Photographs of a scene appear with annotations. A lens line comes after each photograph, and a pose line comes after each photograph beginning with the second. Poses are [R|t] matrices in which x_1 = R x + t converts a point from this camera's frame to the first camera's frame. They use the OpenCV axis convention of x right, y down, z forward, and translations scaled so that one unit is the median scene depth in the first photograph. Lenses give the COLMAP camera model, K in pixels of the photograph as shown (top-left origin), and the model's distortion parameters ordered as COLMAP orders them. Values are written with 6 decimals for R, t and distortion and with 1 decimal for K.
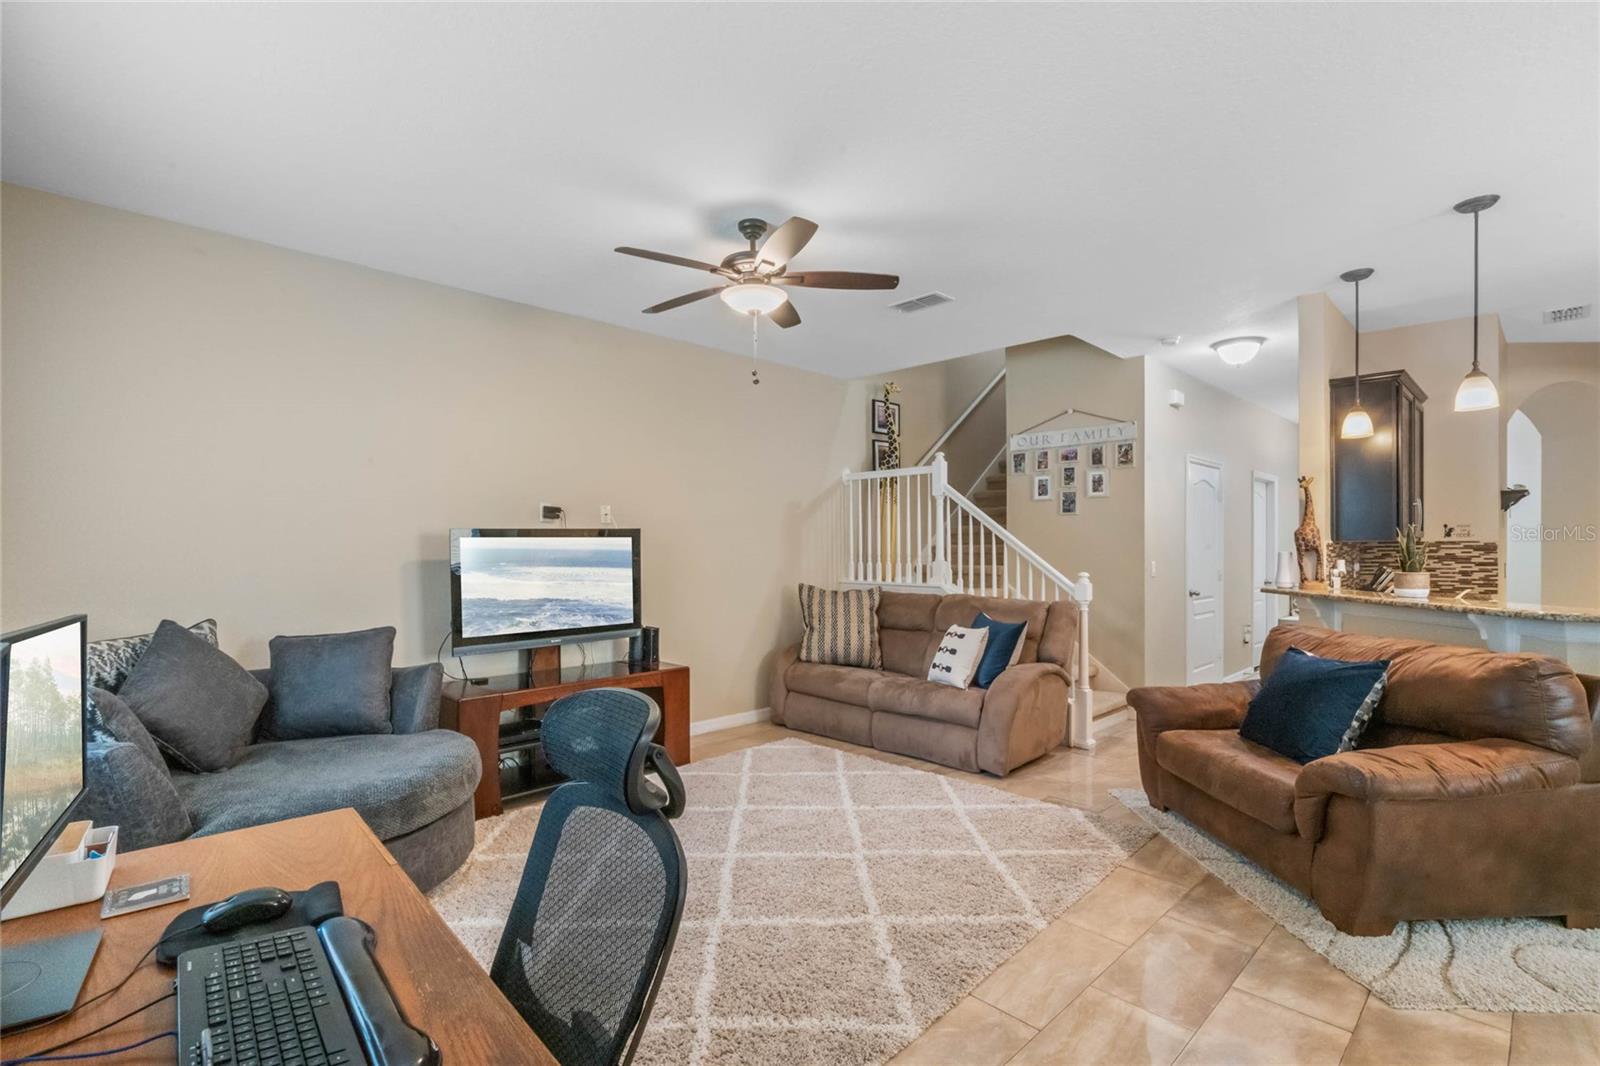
lens RADIAL K [[737.3, 0, 798.0], [0, 737.3, 549.3], [0, 0, 1]] dist [-0.002369, 0.001156]
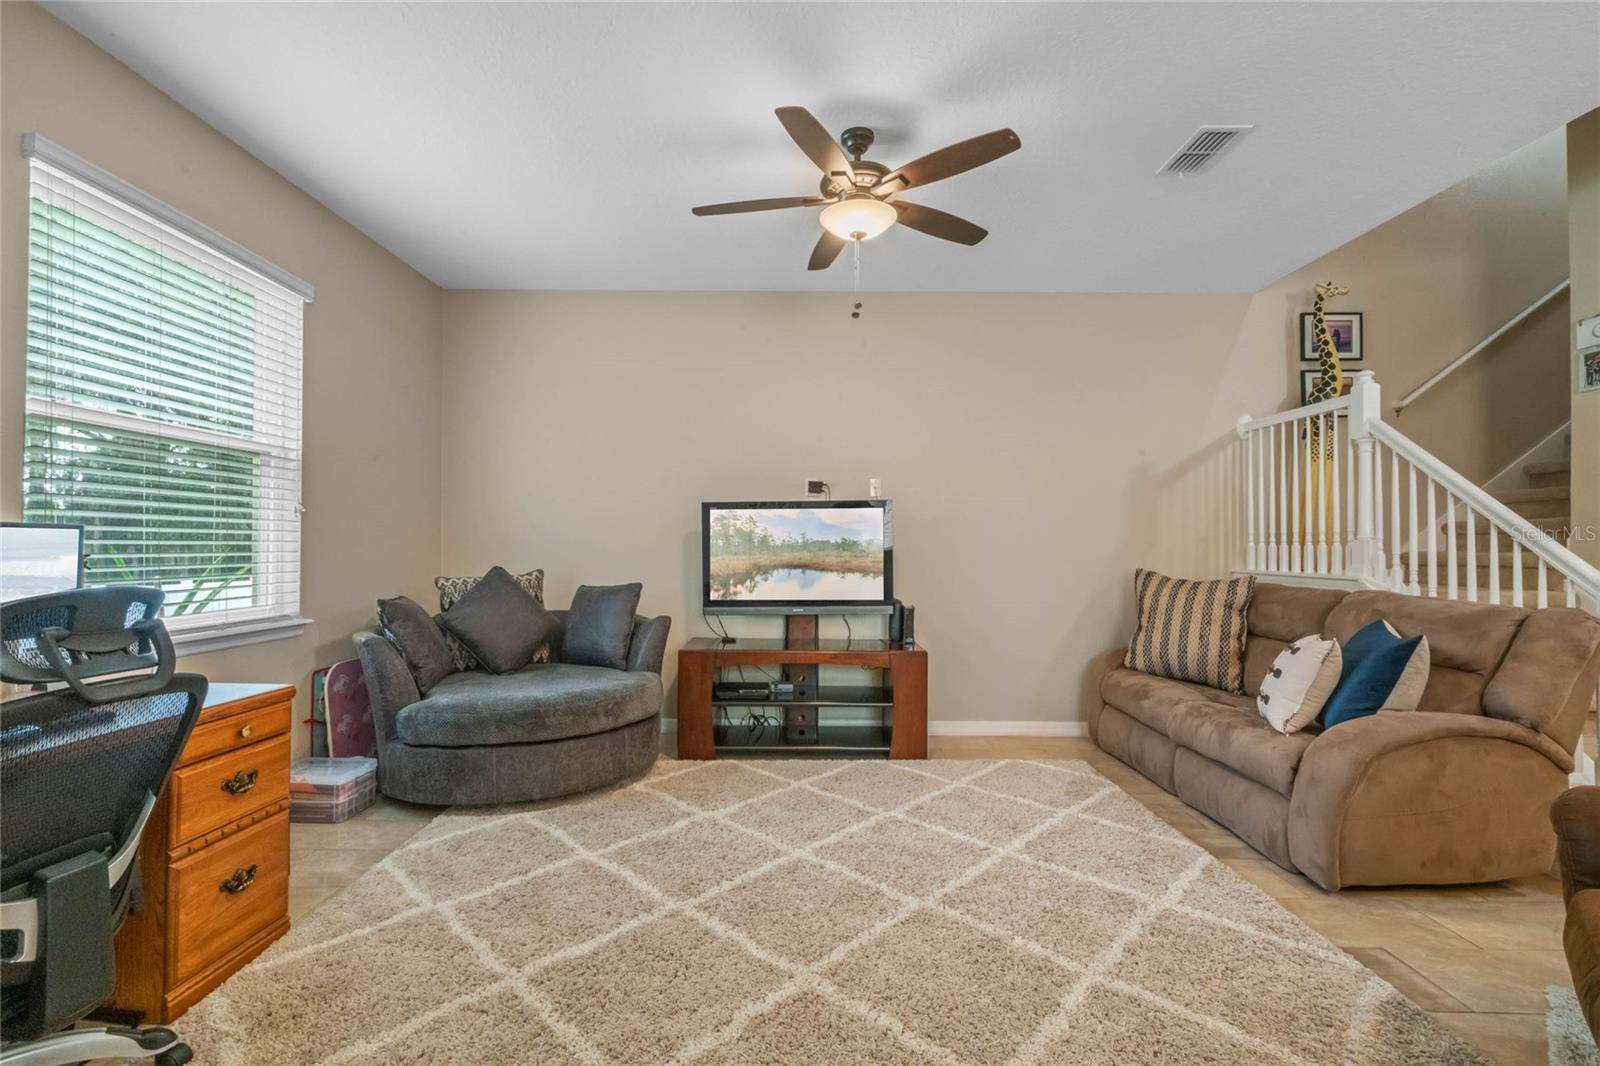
lens RADIAL K [[723.5, 0, 795.3], [0, 723.5, 541.0], [0, 0, 1]] dist [-0.004592, 0.001364]
pose [[0.709051, 0.003329, -0.705150, 0.360624], [-0.009208, 0.999947, -0.004539, 0.030584], [0.705097, 0.009711, 0.709044, 0.262153]]
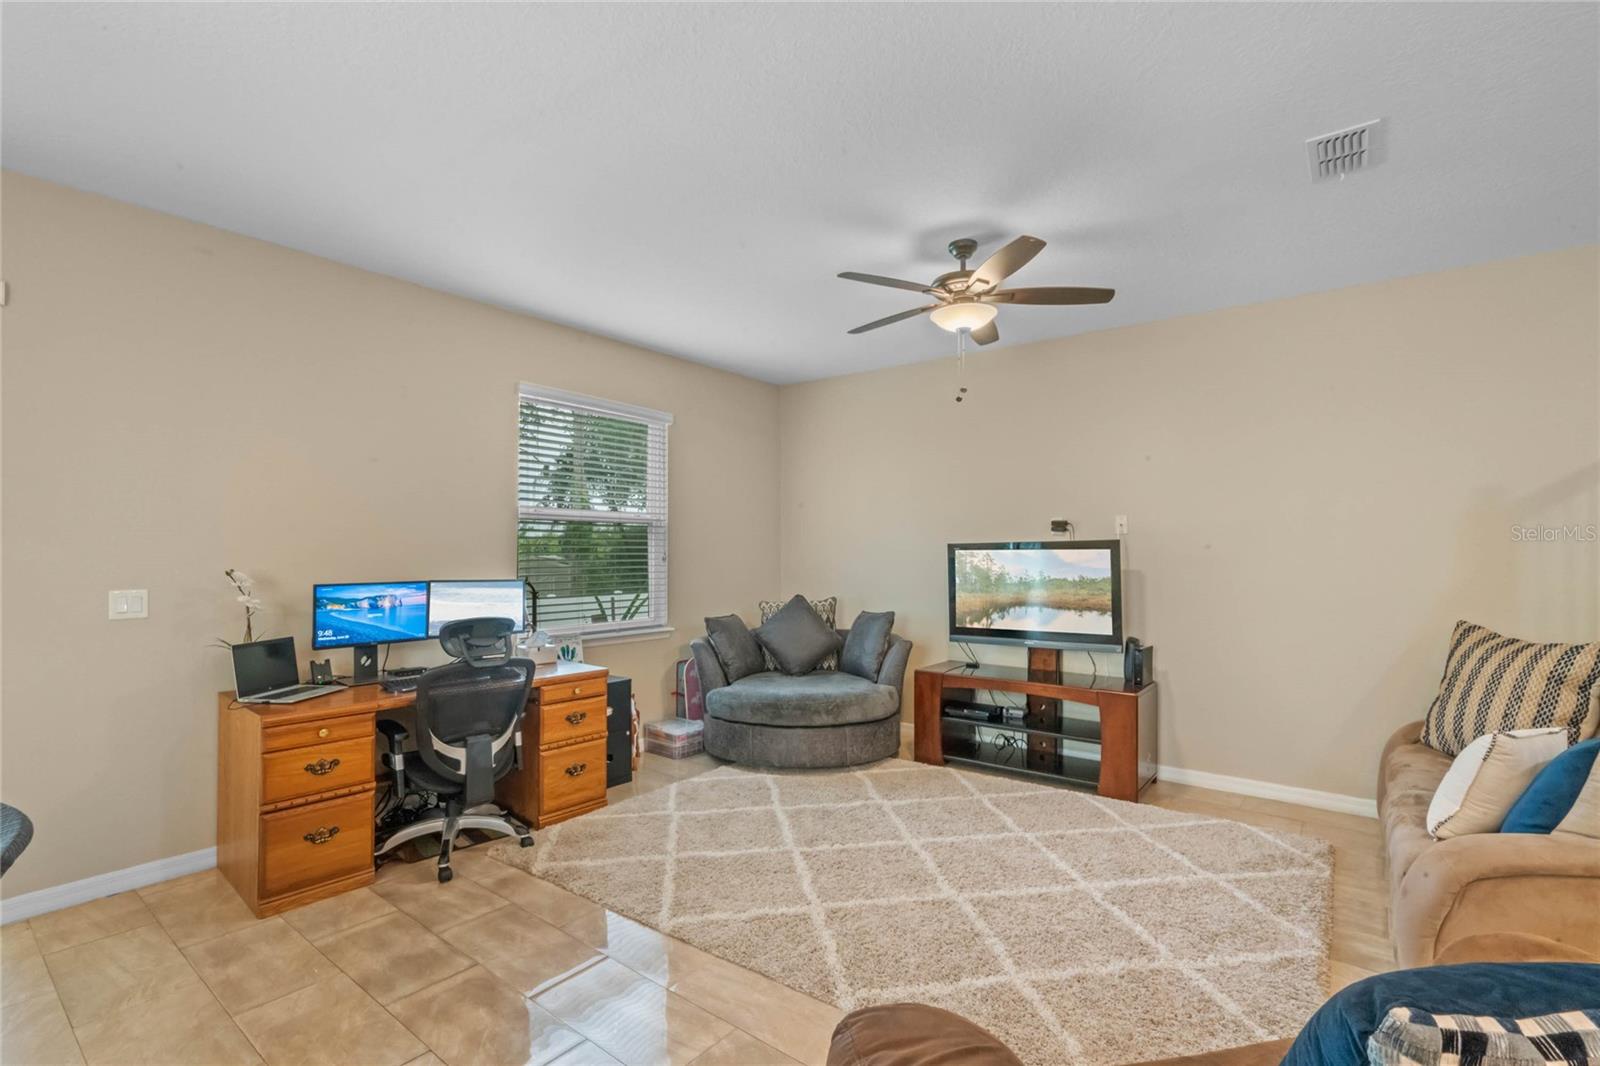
lens RADIAL K [[728.8, 0, 798.4], [0, 728.8, 552.6], [0, 0, 1]] dist [0.000392, 0.001156]
pose [[0.136367, 0.003487, -0.990652, 0.670801], [-0.003097, 0.999990, 0.003093, -0.013309], [0.990653, 0.002646, 0.136377, 0.475707]]
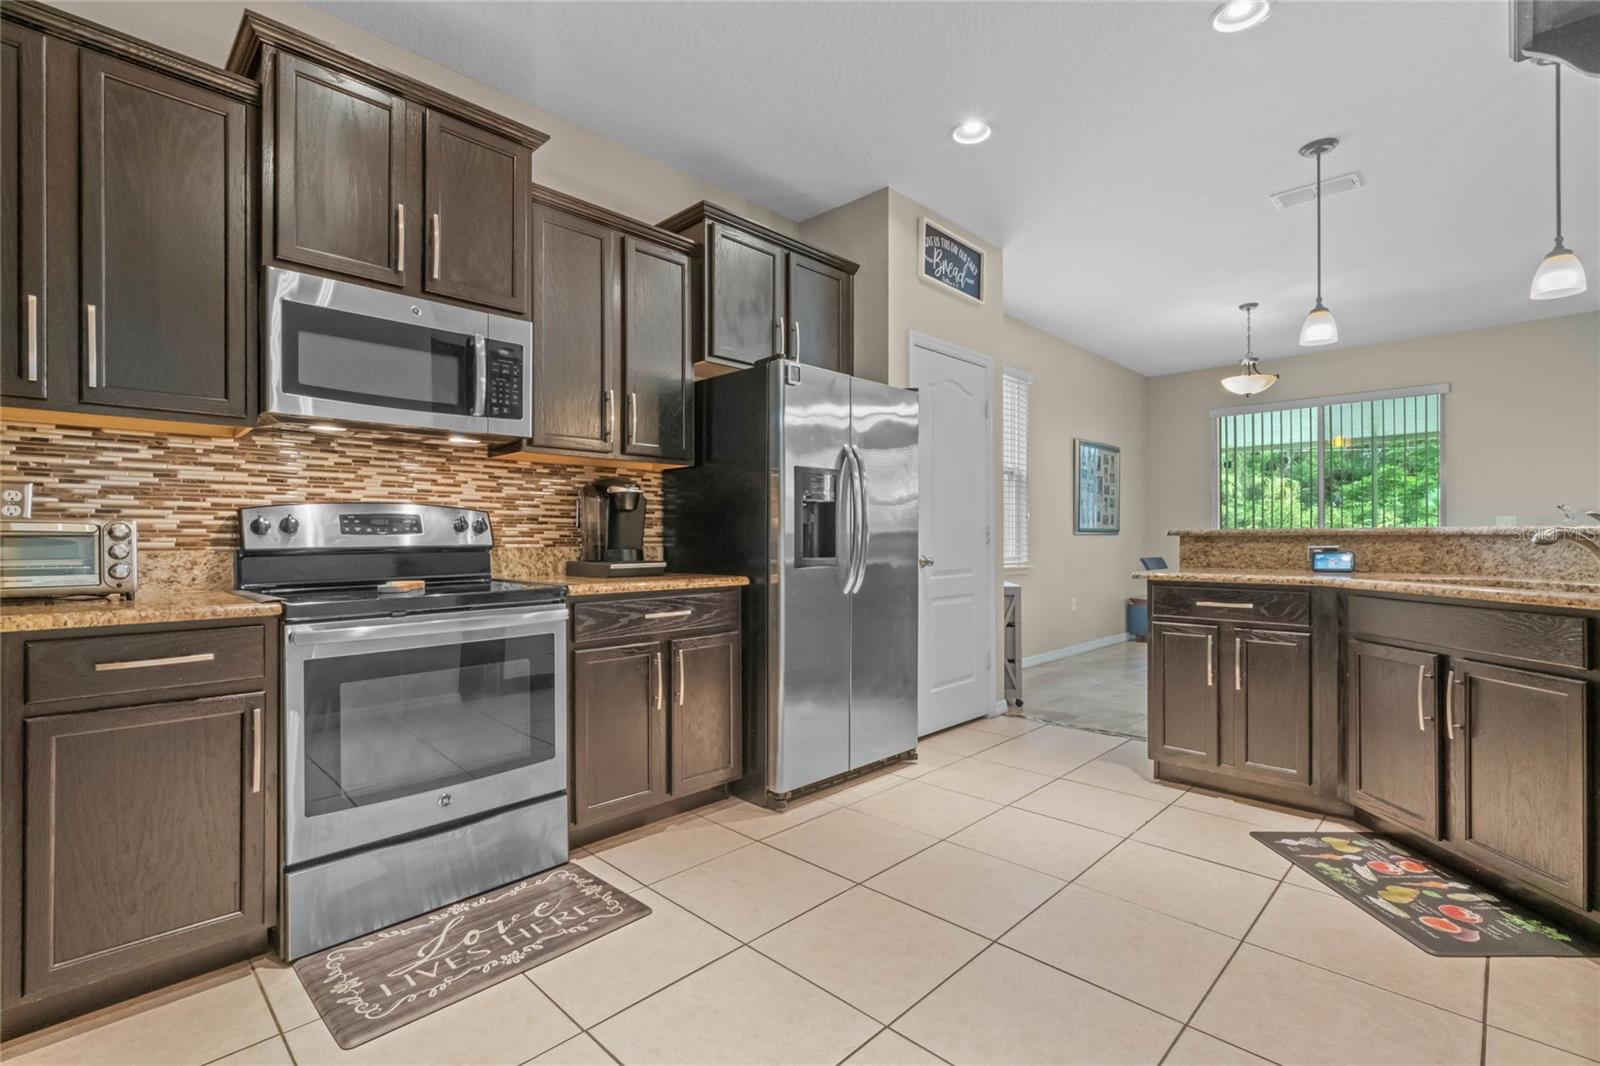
lens RADIAL K [[723.5, 0, 795.3], [0, 723.5, 541.0], [0, 0, 1]] dist [-0.004592, 0.001364]
pose [[-0.999750, 0.002789, -0.022163, 1.270576], [0.002652, 0.999977, 0.006200, 0.056520], [0.022180, 0.006140, -0.999735, 1.268067]]
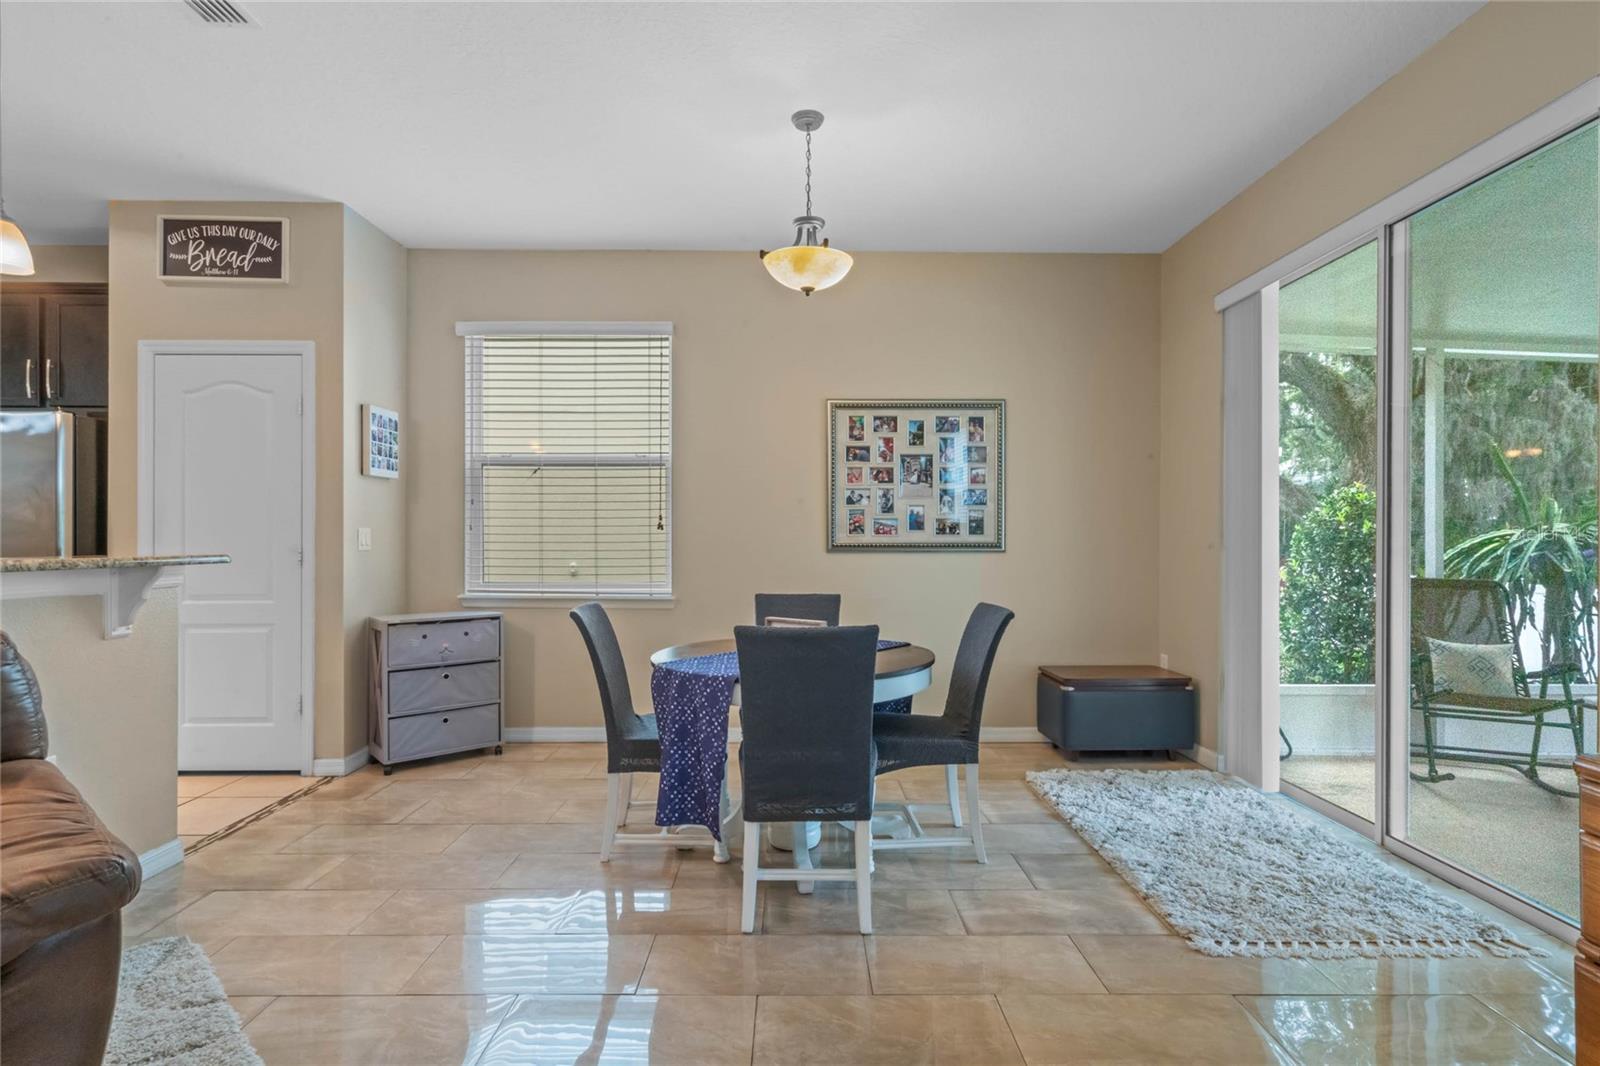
lens RADIAL K [[778.4, 0, 799.5], [0, 778.4, 538.0], [0, 0, 1]] dist [0.000165, 0.000871]
pose [[-0.729211, 0.003685, 0.684279, 0.015491], [0.001235, 0.999991, -0.004068, 0.039910], [-0.684288, -0.002121, -0.729209, 0.567224]]
